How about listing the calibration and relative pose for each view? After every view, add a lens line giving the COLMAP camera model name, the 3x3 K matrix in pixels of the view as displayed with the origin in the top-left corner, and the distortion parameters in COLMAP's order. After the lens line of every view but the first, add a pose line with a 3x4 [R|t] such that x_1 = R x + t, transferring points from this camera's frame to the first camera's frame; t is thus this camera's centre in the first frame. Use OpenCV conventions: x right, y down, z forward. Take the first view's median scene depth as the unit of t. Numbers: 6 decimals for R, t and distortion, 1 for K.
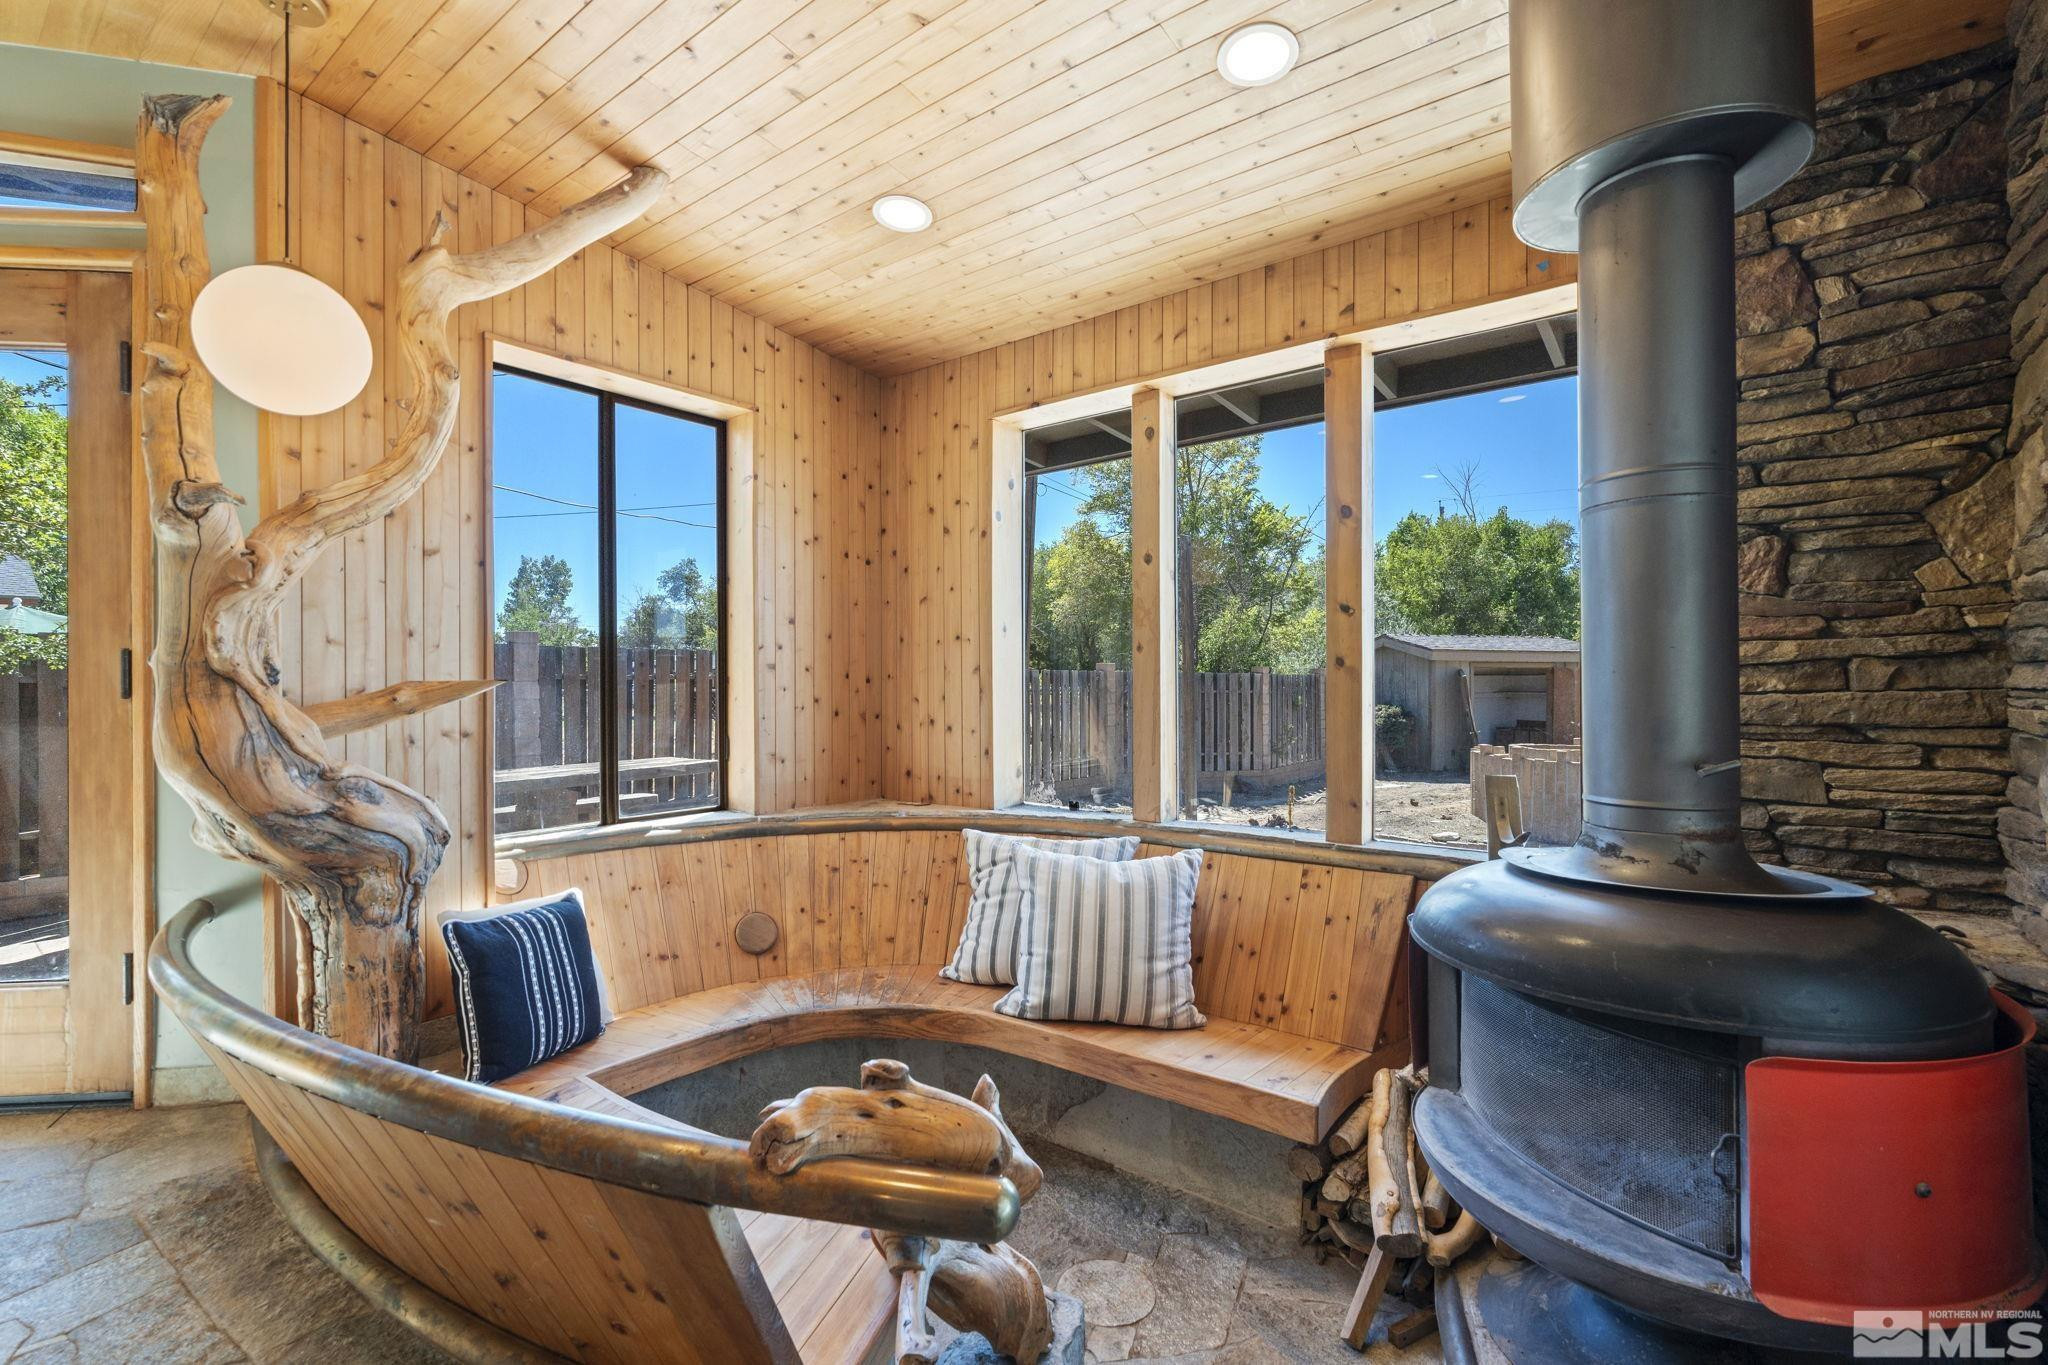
lens RADIAL K [[901.3, 0, 1018.4], [0, 901.3, 686.9], [0, 0, 1]] dist [0.000090, -0.000378]
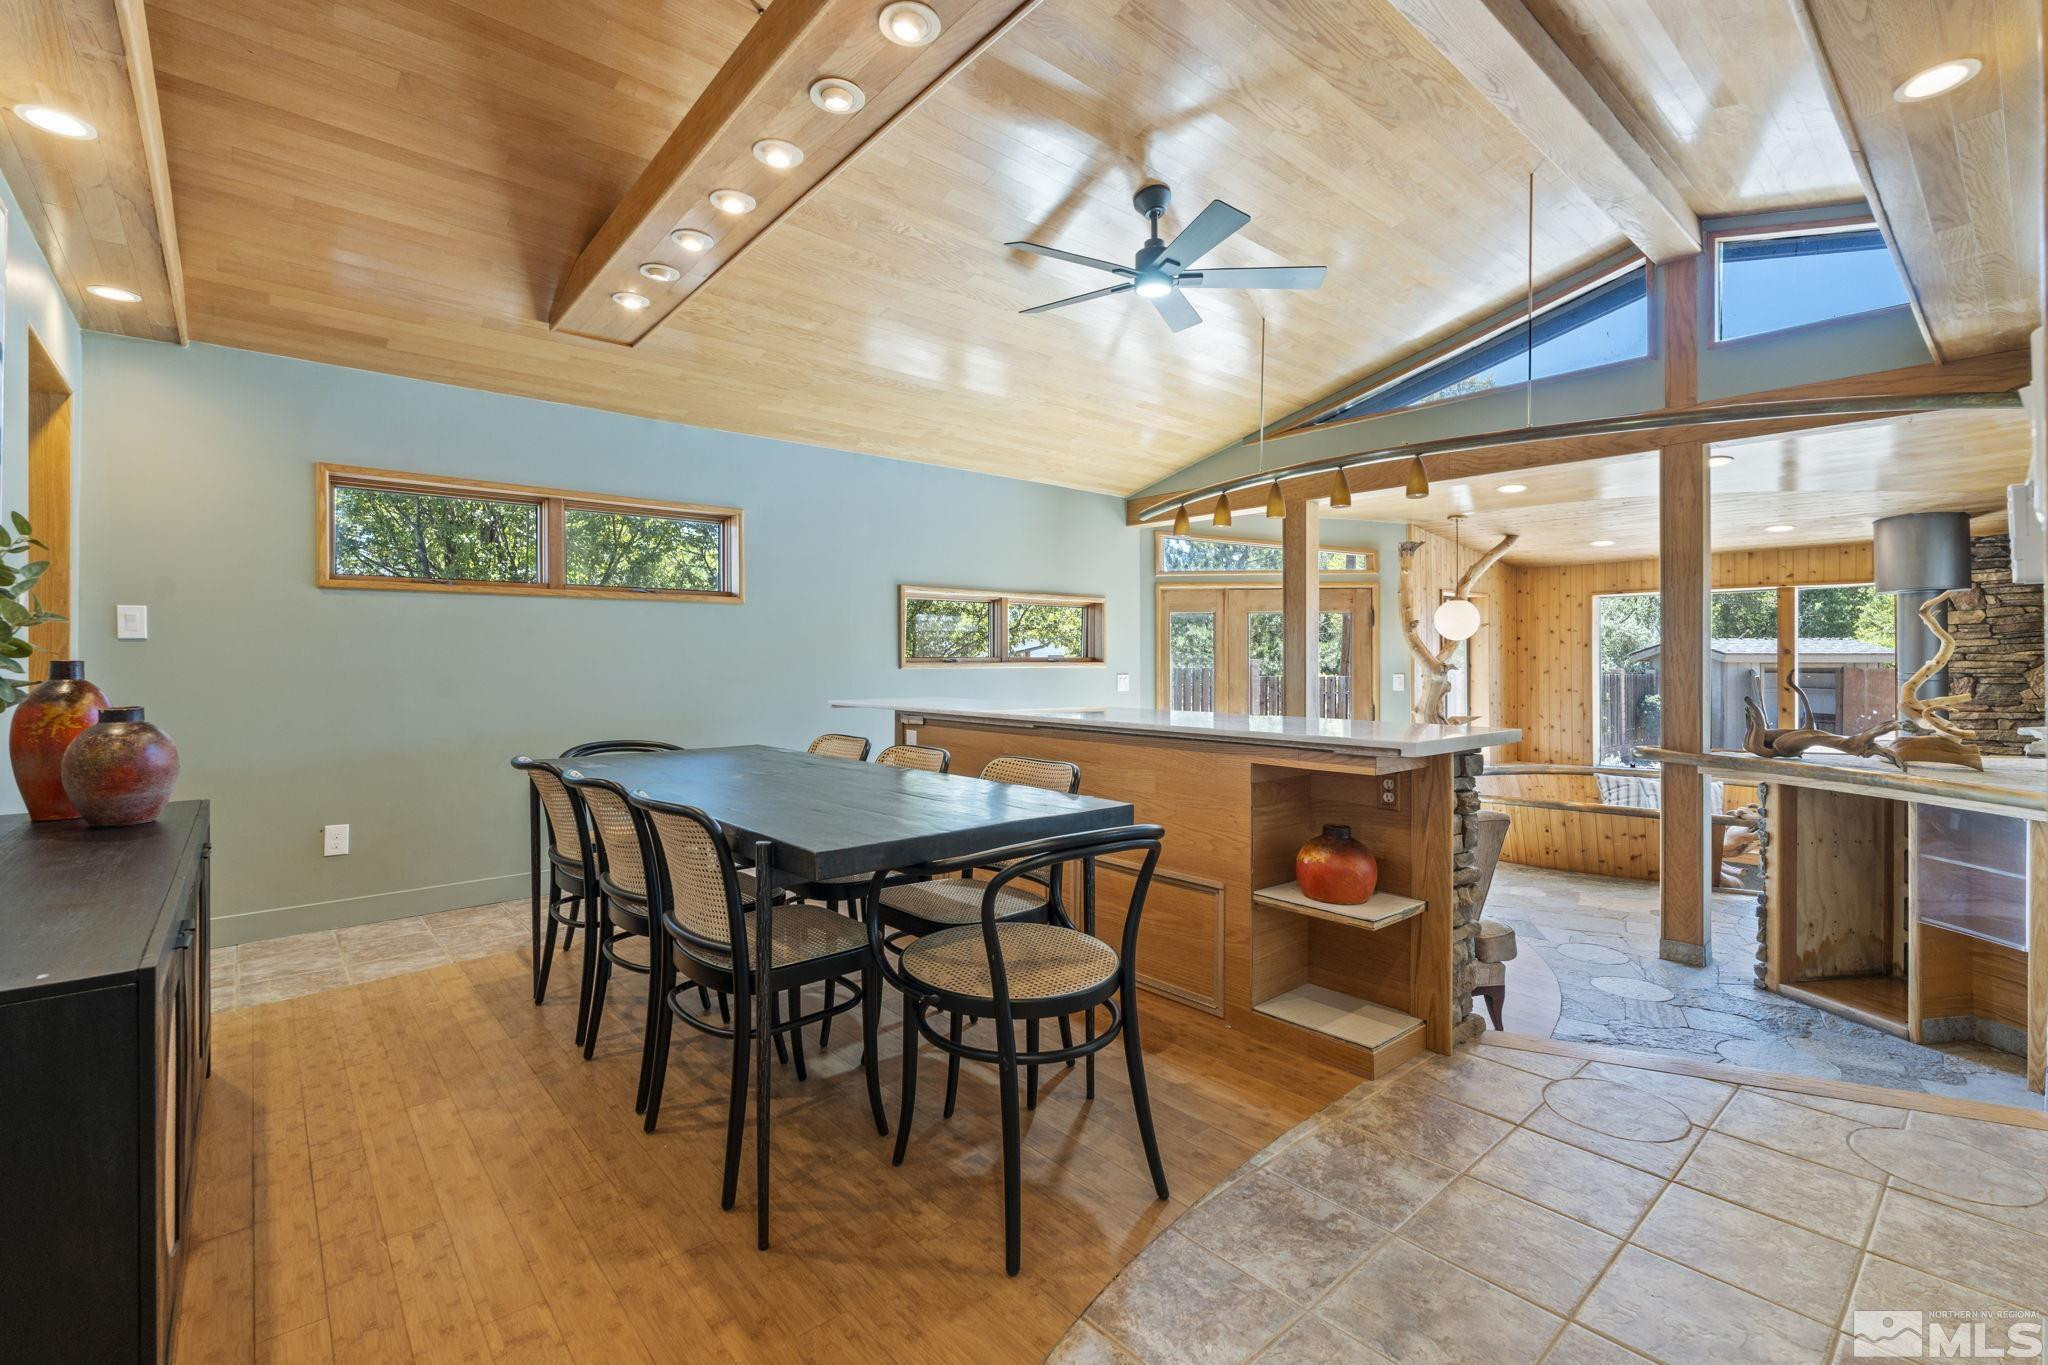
lens RADIAL K [[901.3, 0, 1030.9], [0, 901.3, 662.0], [0, 0, 1]] dist [0.000090, -0.000378]
pose [[0.982798, 0.002120, -0.184670, -1.722835], [-0.002508, 0.999995, -0.001863, -0.208201], [0.184665, 0.002294, 0.982799, -2.584324]]
